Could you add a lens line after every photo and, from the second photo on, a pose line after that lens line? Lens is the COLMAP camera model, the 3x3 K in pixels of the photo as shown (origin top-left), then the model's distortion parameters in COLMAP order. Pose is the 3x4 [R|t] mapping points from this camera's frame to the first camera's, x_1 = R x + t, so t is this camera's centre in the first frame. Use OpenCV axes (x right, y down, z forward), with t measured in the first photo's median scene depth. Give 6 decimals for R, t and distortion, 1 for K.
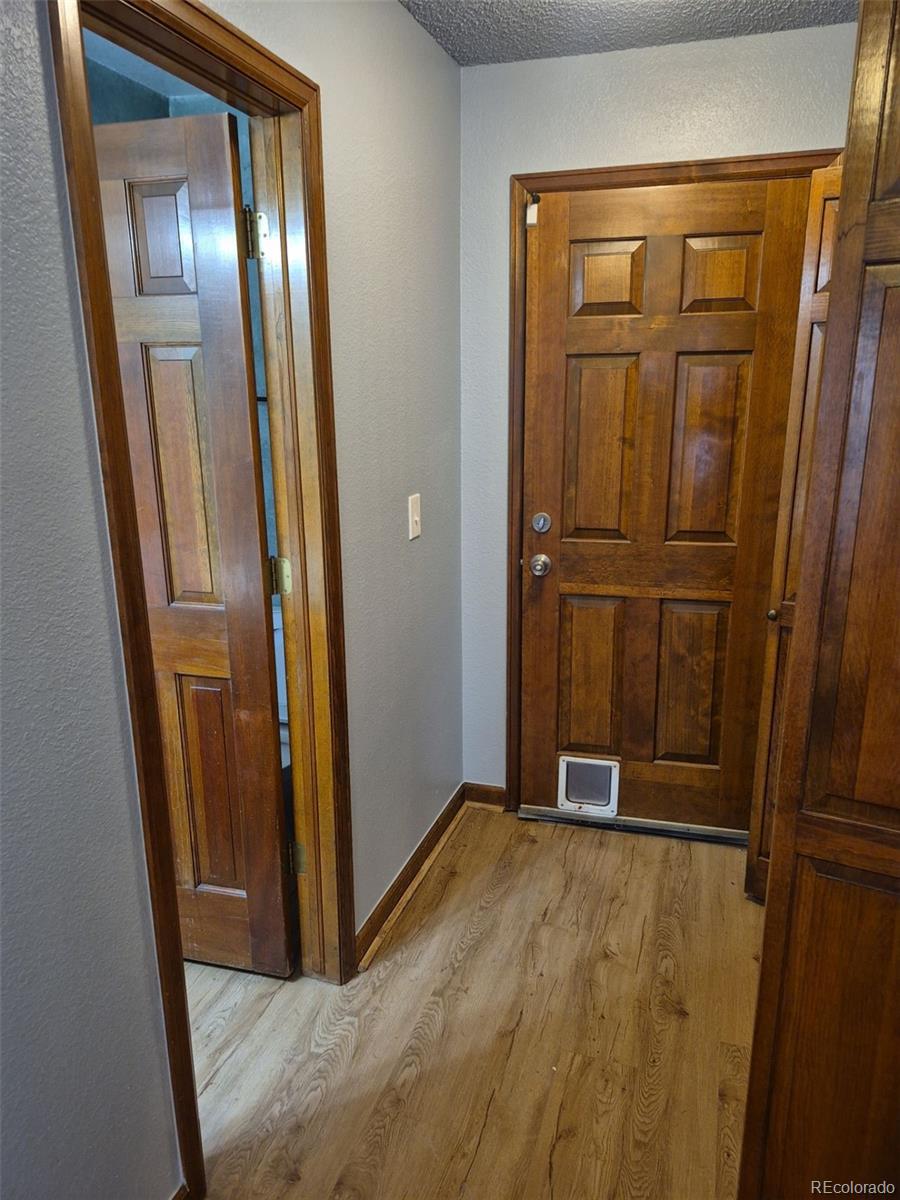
lens RADIAL K [[844.7, 0, 458.1], [0, 844.7, 597.2], [0, 0, 1]] dist [0.052964, -0.053028]
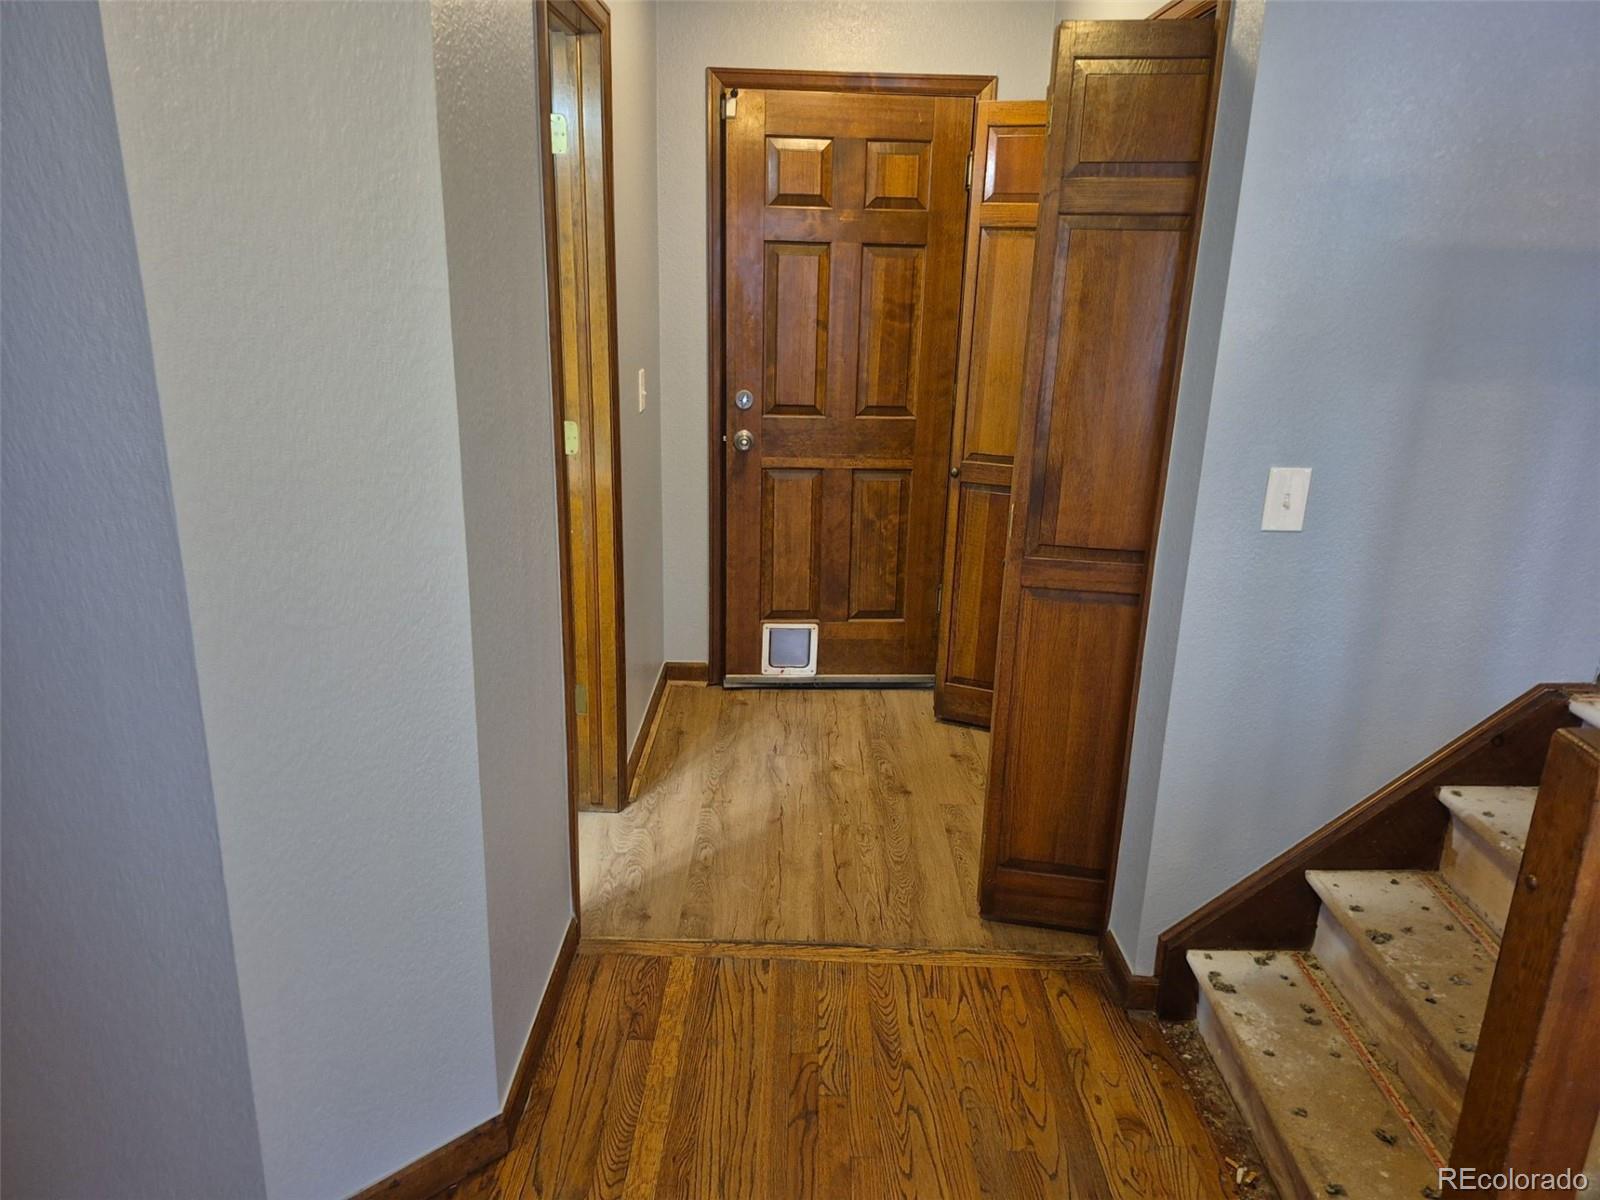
lens RADIAL K [[1126.3, 0, 810.2], [0, 1126.3, 597.8], [0, 0, 1]] dist [0.052964, -0.053028]
pose [[0.948802, -0.059871, 0.310146, -0.296220], [0.044700, 0.997441, 0.055801, 0.090218], [-0.312693, -0.039080, 0.949050, -0.407877]]
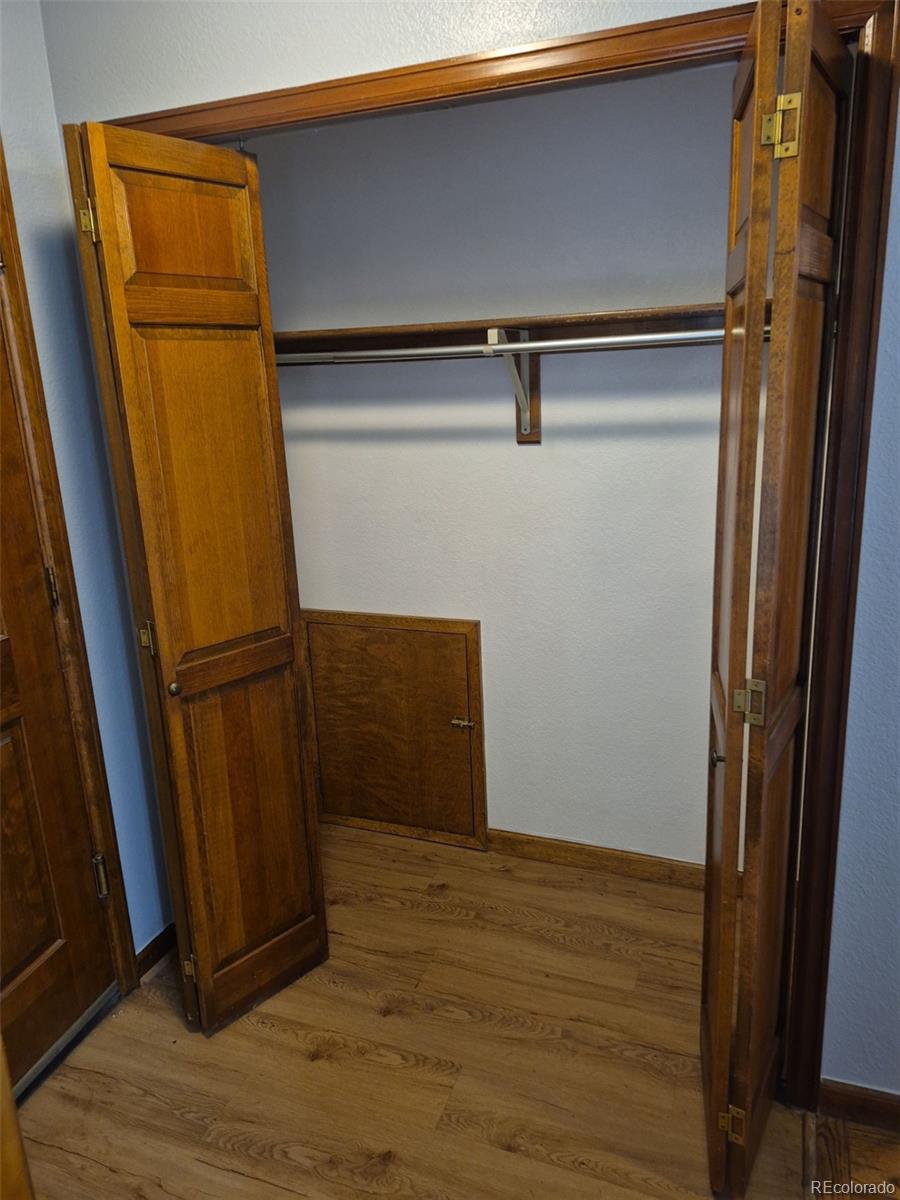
lens RADIAL K [[844.7, 0, 473.4], [0, 844.7, 569.6], [0, 0, 1]] dist [0.052964, -0.053028]
pose [[0.027077, -0.241279, 0.970078, -0.328039], [0.274966, 0.934797, 0.224829, -0.167752], [-0.961073, 0.260650, 0.091655, 0.576052]]
